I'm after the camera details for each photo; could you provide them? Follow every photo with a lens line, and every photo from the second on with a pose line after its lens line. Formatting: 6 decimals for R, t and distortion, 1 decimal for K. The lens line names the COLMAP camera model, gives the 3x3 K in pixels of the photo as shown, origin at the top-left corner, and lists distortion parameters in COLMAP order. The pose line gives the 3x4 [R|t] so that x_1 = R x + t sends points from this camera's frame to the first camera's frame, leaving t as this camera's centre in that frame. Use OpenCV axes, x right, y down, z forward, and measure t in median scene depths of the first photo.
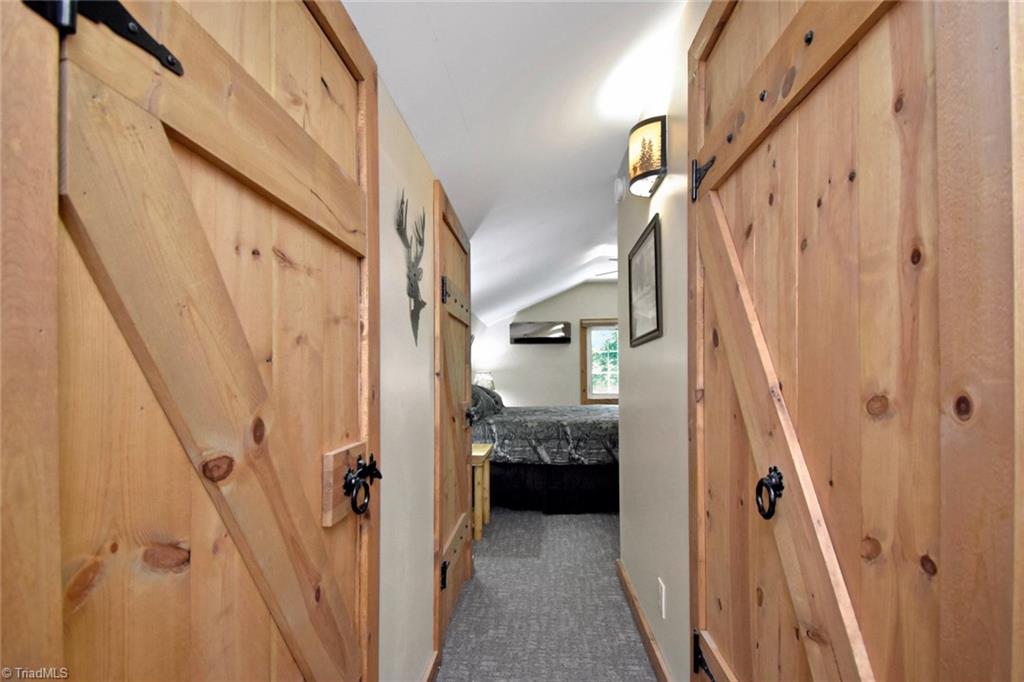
lens RADIAL K [[473.9, 0, 519.6], [0, 473.9, 361.1], [0, 0, 1]] dist [0.036096, -0.028972]
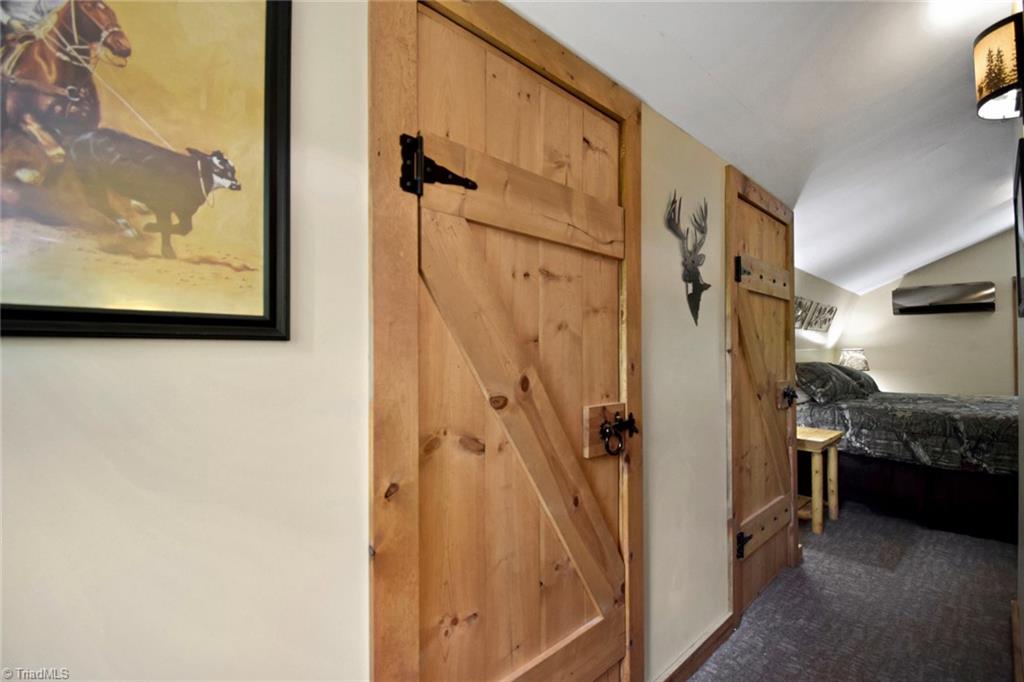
lens RADIAL K [[459.1, 0, 516.9], [0, 459.1, 343.8], [0, 0, 1]] dist [0.015109, -0.021689]
pose [[0.724259, -0.002448, -0.689524, 0.152068], [0.011027, 0.999907, 0.008033, -0.001768], [0.689440, -0.013422, 0.724218, -0.046458]]
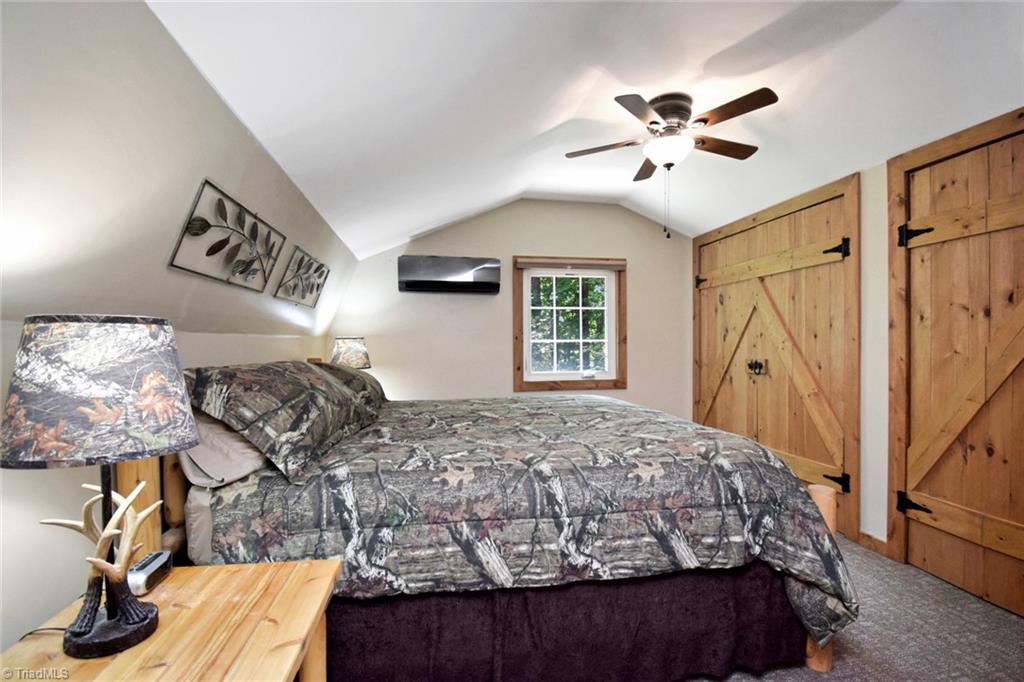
lens RADIAL K [[459.1, 0, 516.9], [0, 459.1, 343.8], [0, 0, 1]] dist [0.015109, -0.021689]
pose [[0.973254, 0.005127, 0.229673, -0.020485], [-0.011322, 0.999606, 0.025665, 0.036862], [-0.229451, -0.027579, 0.972929, 1.099459]]
